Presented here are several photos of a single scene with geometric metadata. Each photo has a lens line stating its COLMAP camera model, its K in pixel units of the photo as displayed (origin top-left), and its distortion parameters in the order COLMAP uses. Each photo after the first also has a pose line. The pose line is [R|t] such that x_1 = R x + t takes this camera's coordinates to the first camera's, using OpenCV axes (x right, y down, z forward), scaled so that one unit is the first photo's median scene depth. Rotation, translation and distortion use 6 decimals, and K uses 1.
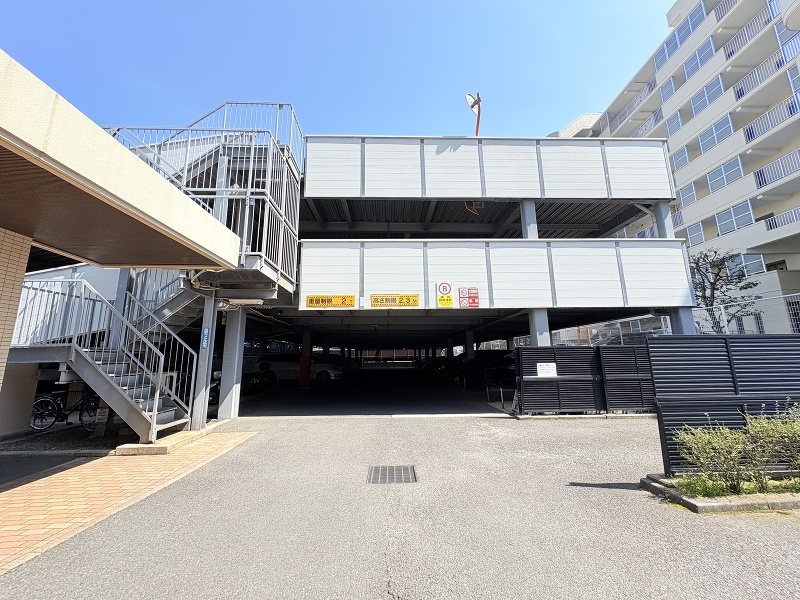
lens RADIAL K [[317.5, 0, 399.9], [0, 317.5, 300.7], [0, 0, 1]] dist [-0.001631, -0.000066]
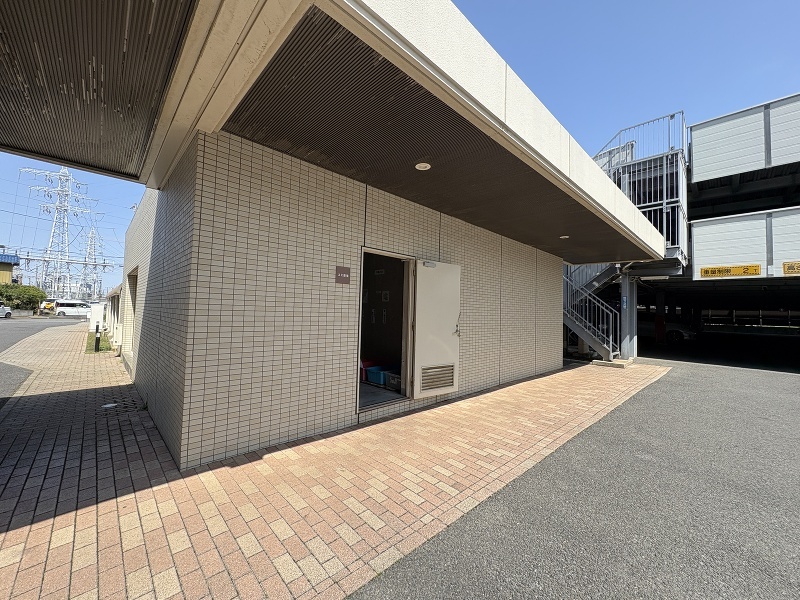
lens RADIAL K [[317.5, 0, 398.7], [0, 317.5, 298.9], [0, 0, 1]] dist [-0.001631, -0.000066]
pose [[0.660340, 0.003743, -0.750957, -0.145716], [0.097399, 0.991114, 0.090586, -0.120746], [0.744624, -0.132960, 0.654108, -0.668683]]
